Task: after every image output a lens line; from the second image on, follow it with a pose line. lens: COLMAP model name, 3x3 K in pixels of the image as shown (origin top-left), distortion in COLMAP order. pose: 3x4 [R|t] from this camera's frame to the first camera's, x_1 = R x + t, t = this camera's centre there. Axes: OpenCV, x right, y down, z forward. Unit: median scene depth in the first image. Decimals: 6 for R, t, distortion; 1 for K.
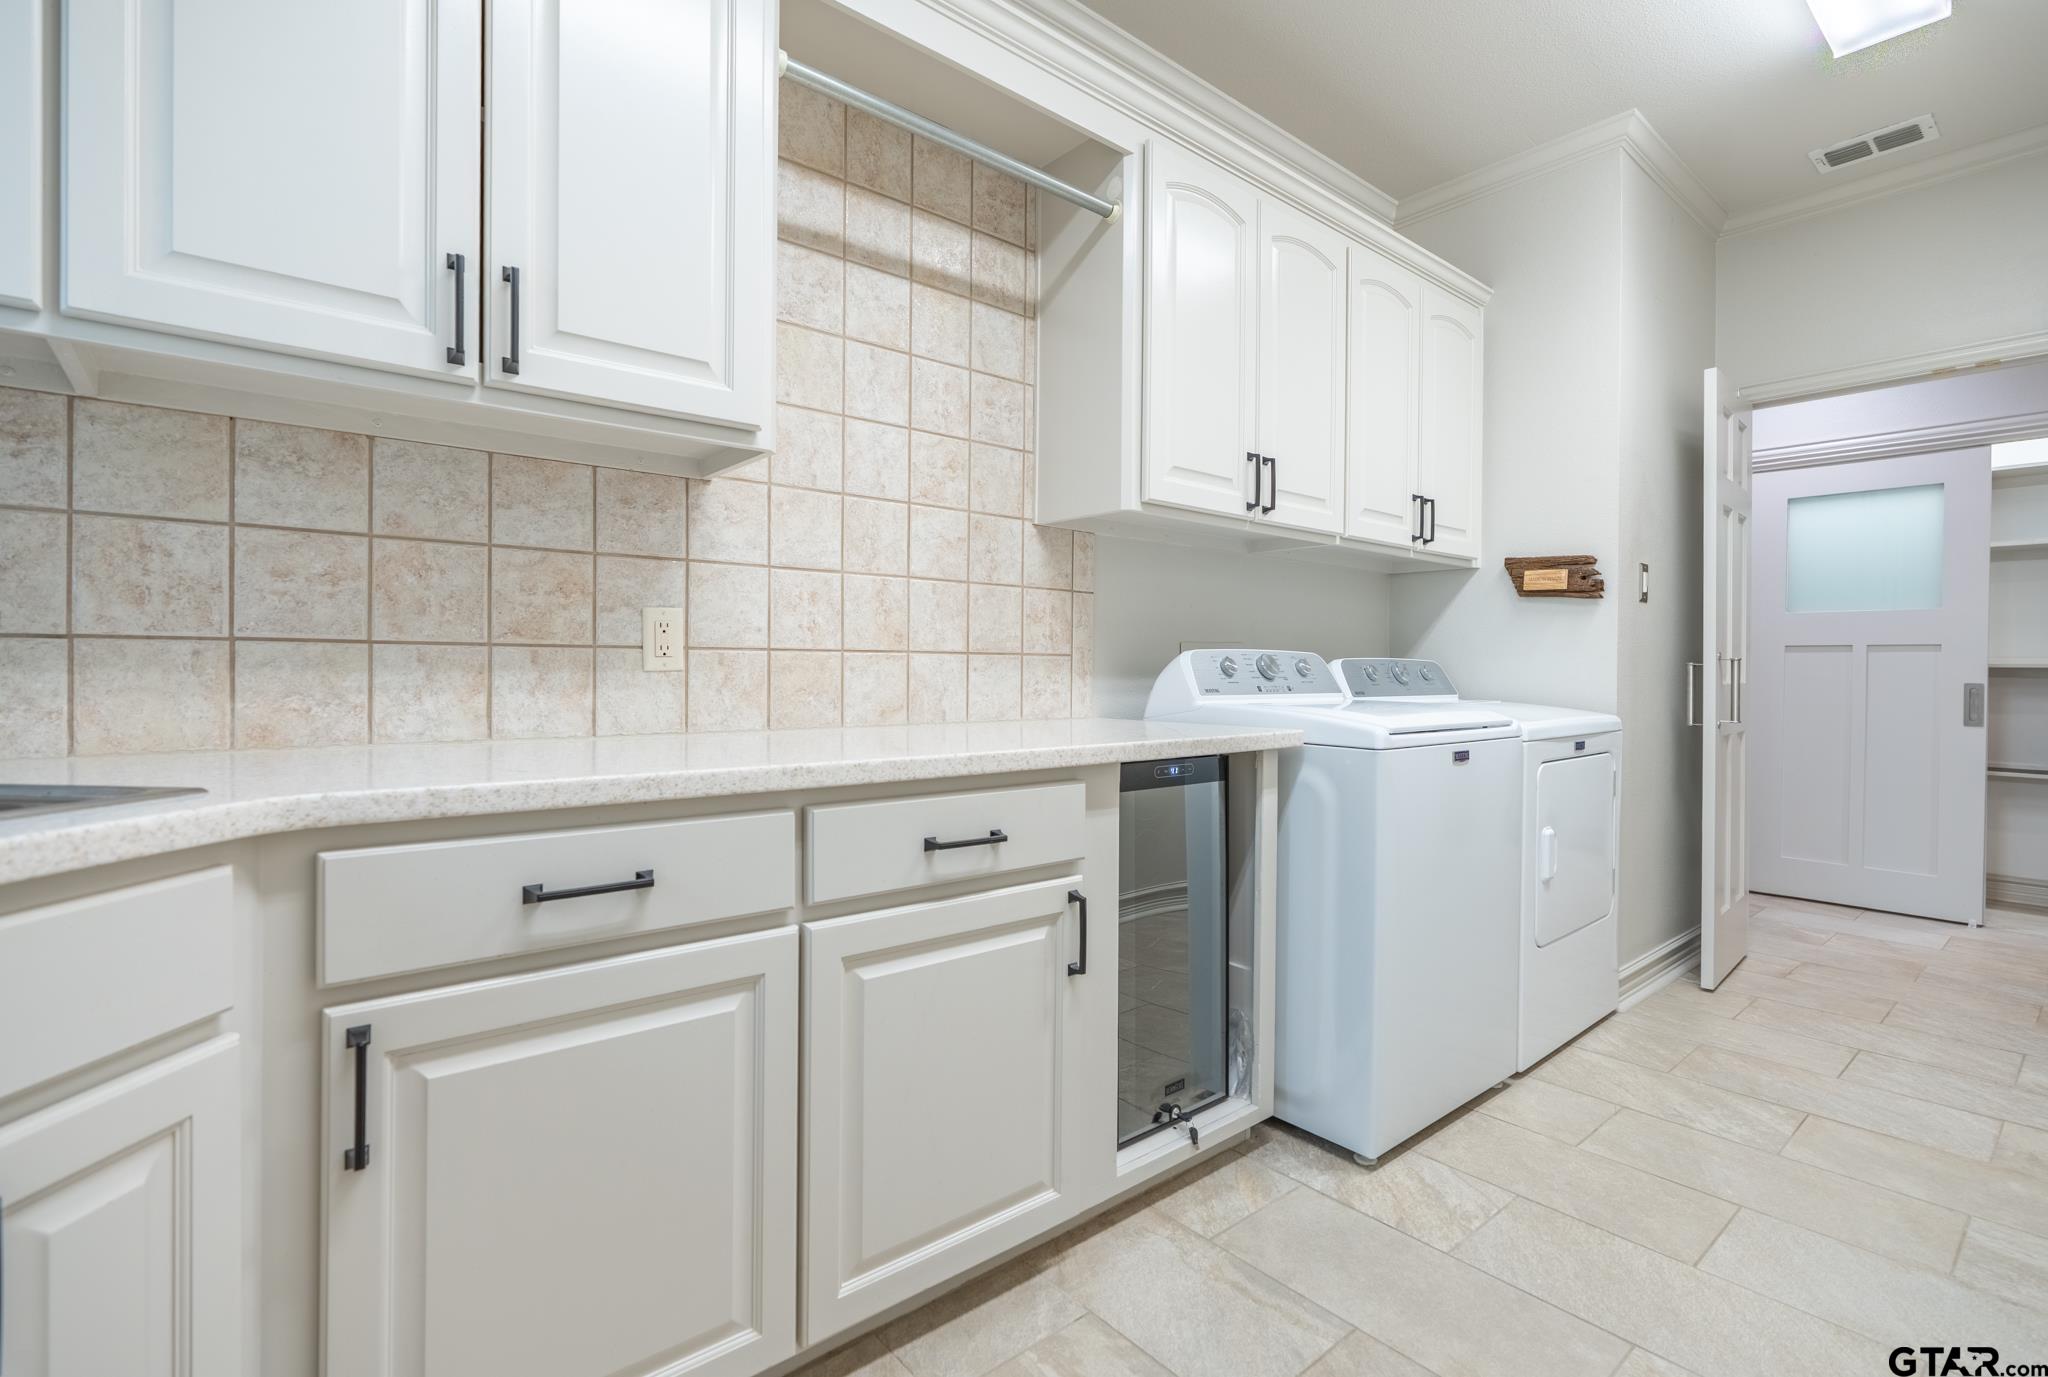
lens RADIAL K [[943.8, 0, 1023.0], [0, 943.8, 673.0], [0, 0, 1]] dist [-0.011909, 0.003067]
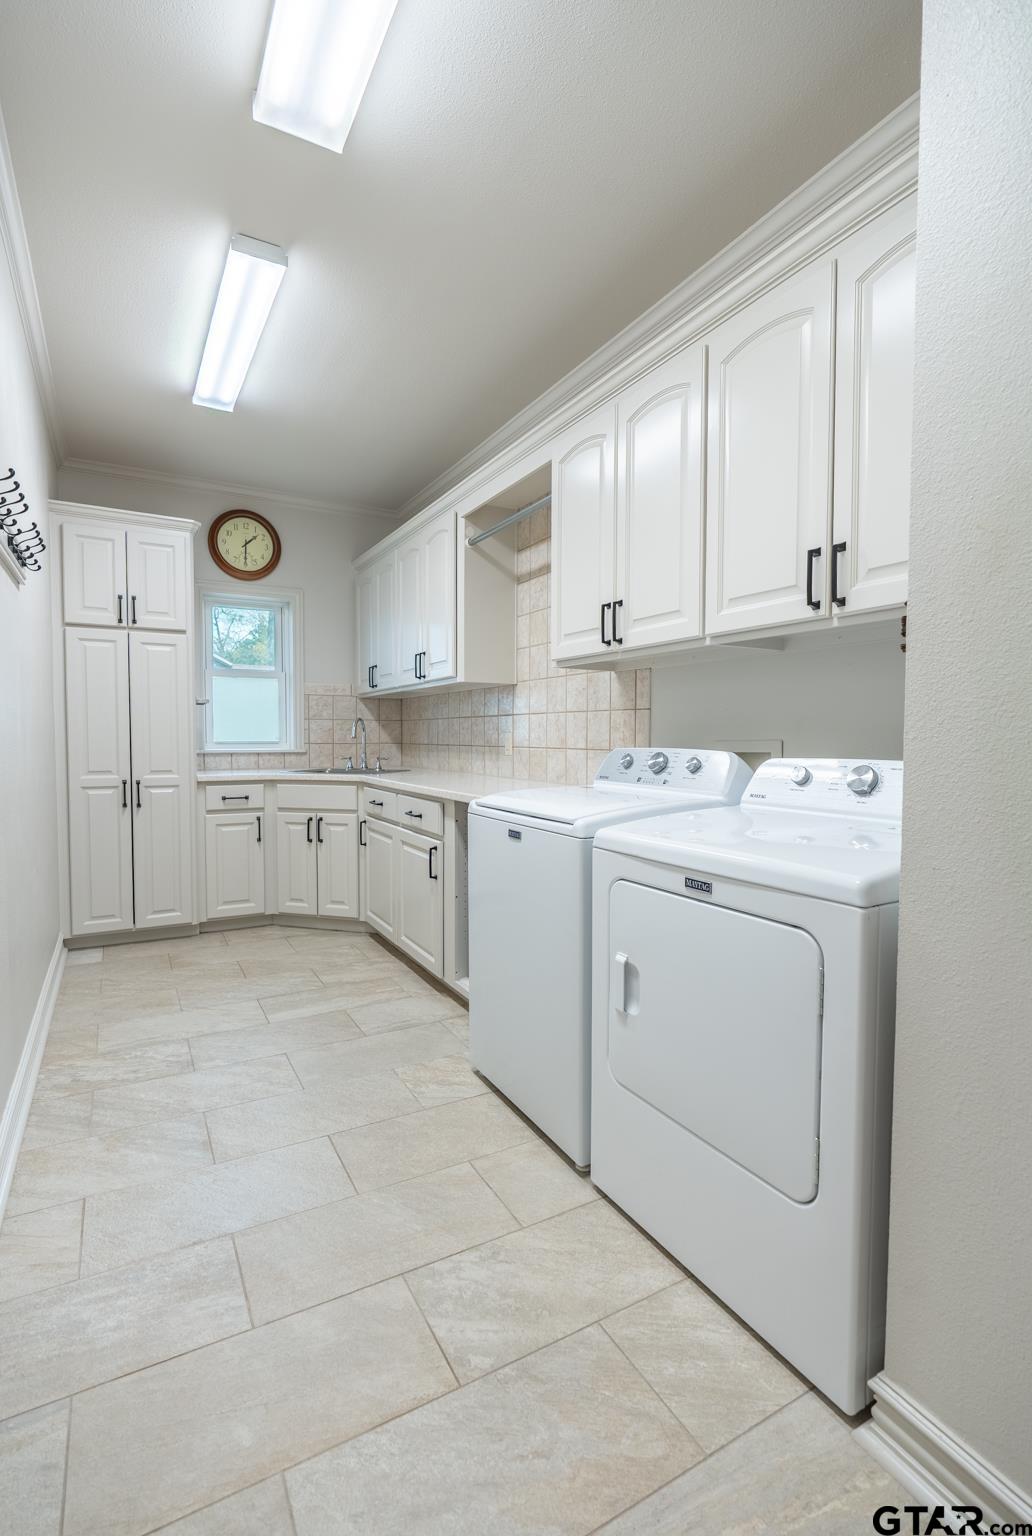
lens RADIAL K [[707.9, 0, 514.1], [0, 707.9, 764.8], [0, 0, 1]] dist [-0.011909, 0.003067]
pose [[-0.186410, 0.032236, -0.981943, 1.385248], [-0.010913, 0.999332, 0.034879, -0.039230], [0.982411, 0.017218, -0.185934, 1.156994]]
